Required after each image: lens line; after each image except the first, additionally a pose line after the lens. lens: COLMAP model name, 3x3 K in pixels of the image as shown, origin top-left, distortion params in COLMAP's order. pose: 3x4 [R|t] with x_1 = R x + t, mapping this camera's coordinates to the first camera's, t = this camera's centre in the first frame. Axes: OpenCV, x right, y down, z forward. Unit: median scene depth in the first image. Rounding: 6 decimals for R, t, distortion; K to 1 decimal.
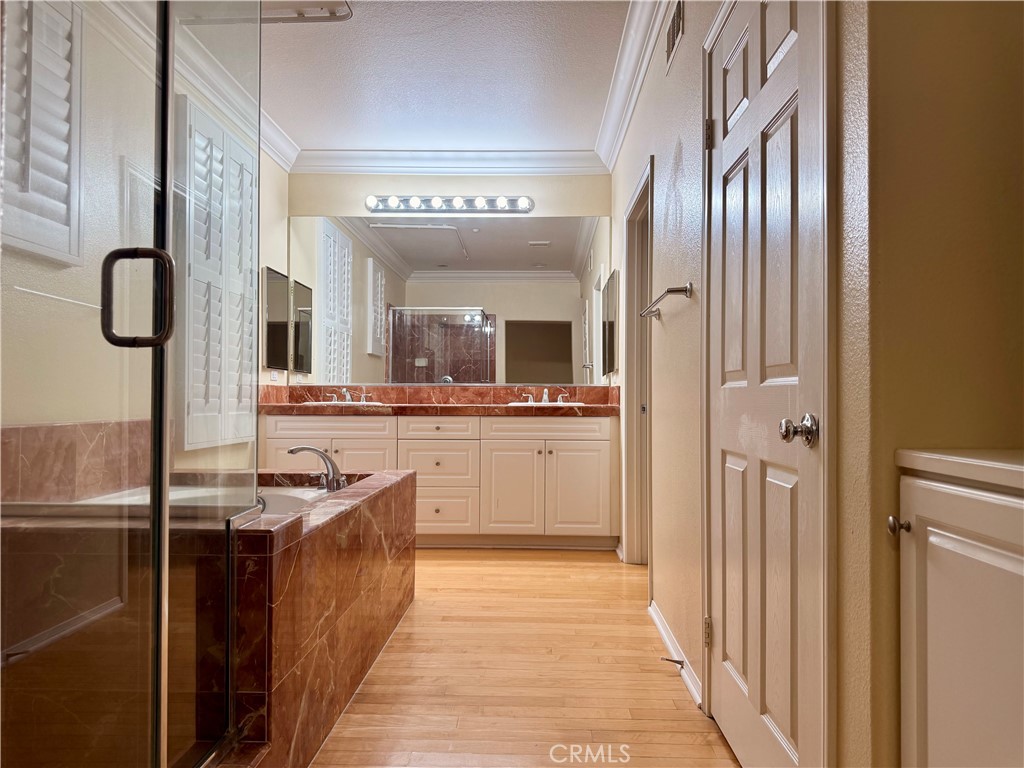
lens RADIAL K [[729.9, 0, 522.0], [0, 729.9, 392.6], [0, 0, 1]] dist [0.060353, -0.057390]
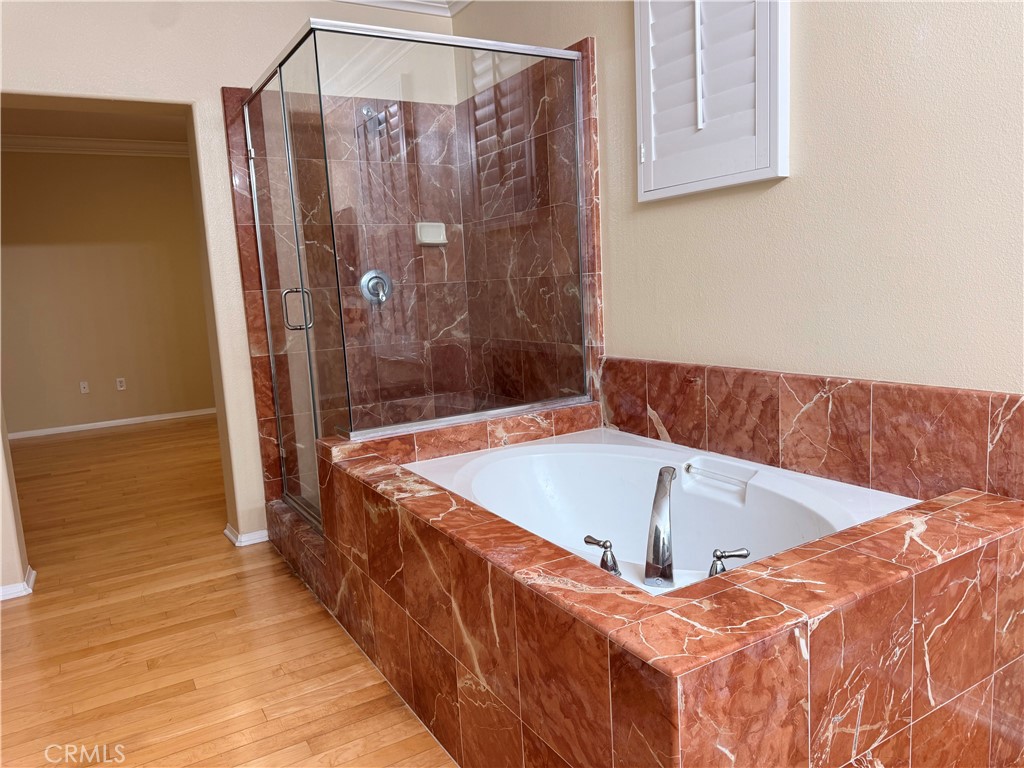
lens RADIAL K [[729.9, 0, 509.4], [0, 729.9, 386.0], [0, 0, 1]] dist [0.060353, -0.057390]
pose [[-0.848403, 0.116427, -0.516388, 0.044310], [0.055957, 0.989772, 0.131224, -0.043717], [0.526384, 0.082436, -0.846241, 0.969554]]
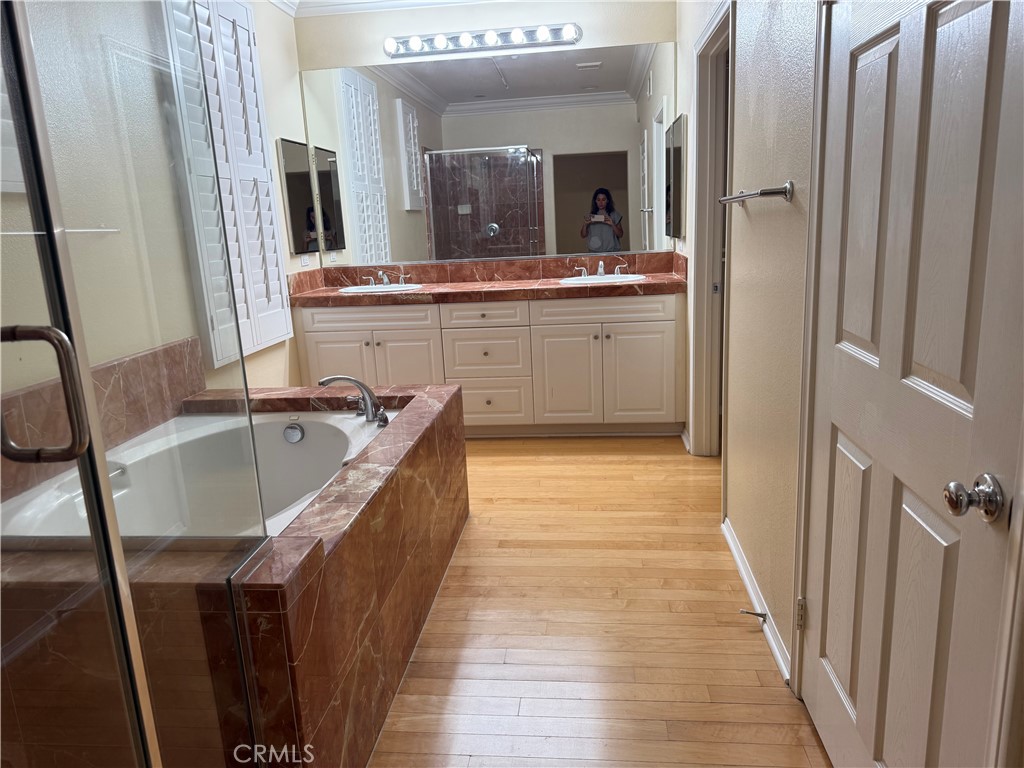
lens RADIAL K [[729.9, 0, 513.9], [0, 729.9, 391.0], [0, 0, 1]] dist [0.060353, -0.057390]
pose [[0.995411, -0.033145, -0.089771, 0.001370], [0.053920, 0.969271, 0.240012, -0.079679], [0.079057, -0.243751, 0.966610, 0.100691]]
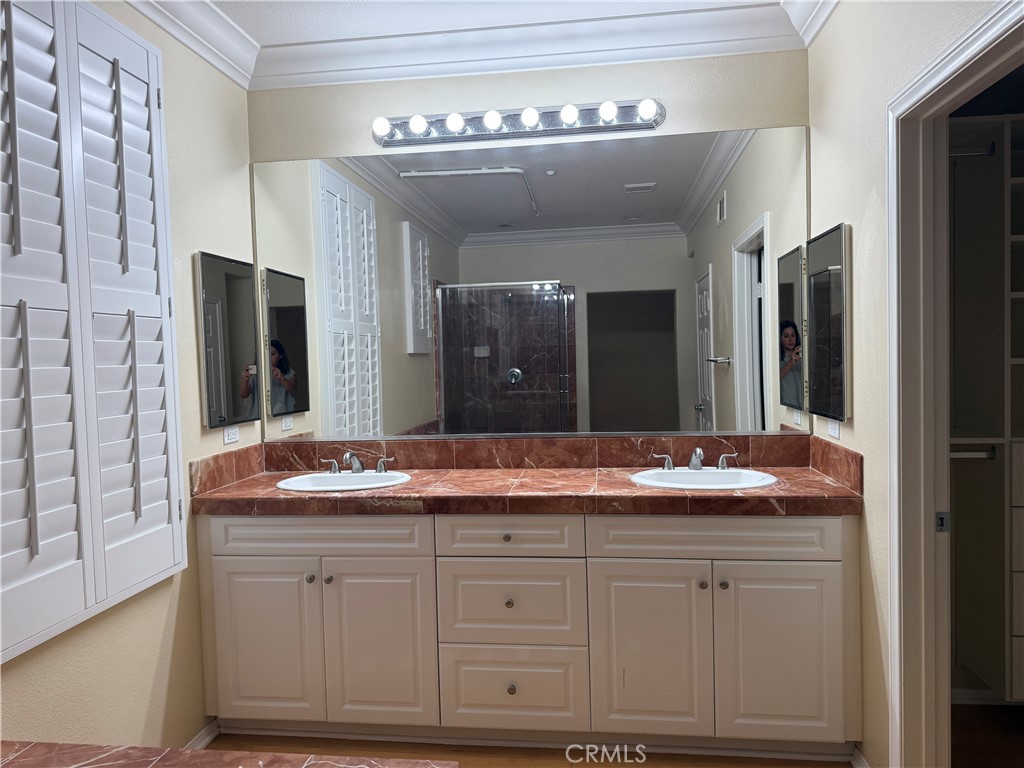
lens RADIAL K [[729.9, 0, 503.6], [0, 729.9, 389.0], [0, 0, 1]] dist [0.060353, -0.057390]
pose [[0.992874, -0.027088, -0.116046, -0.054355], [0.033761, 0.997864, 0.055929, -0.095663], [0.114283, -0.059448, 0.991668, 0.486456]]
